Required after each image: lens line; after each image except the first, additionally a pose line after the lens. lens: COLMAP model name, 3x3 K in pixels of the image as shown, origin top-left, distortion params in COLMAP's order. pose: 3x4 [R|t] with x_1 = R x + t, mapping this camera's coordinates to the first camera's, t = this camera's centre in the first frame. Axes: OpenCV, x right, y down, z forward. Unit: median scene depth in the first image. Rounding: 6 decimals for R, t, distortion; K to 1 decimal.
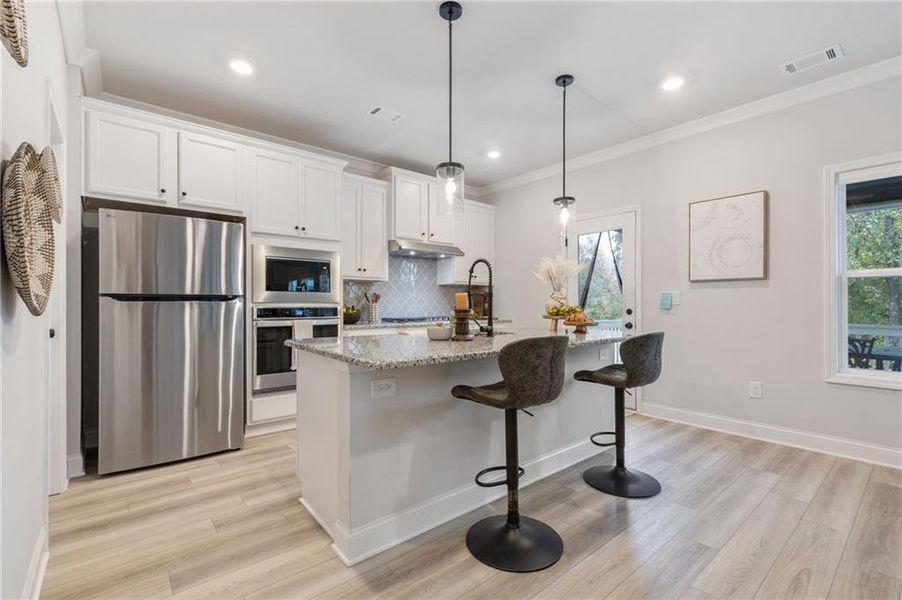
lens RADIAL K [[403.9, 0, 455.4], [0, 403.9, 300.1], [0, 0, 1]] dist [0.003032, -0.001413]
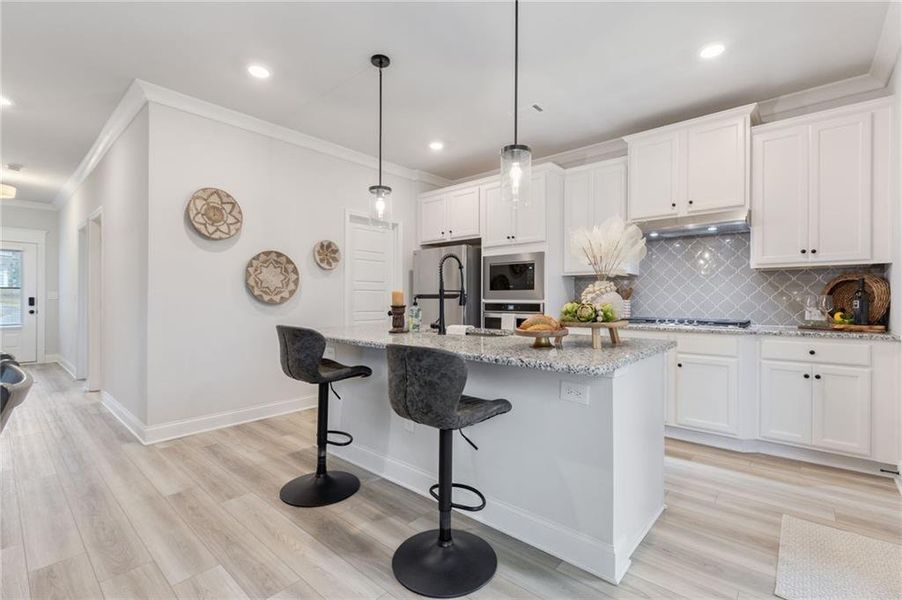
lens RADIAL K [[403.9, 0, 457.2], [0, 403.9, 297.9], [0, 0, 1]] dist [0.003032, -0.001413]
pose [[0.150251, -0.002797, -0.988644, 0.919815], [0.009406, 0.999955, -0.001400, 0.003289], [0.988603, -0.009089, 0.150271, 0.776881]]
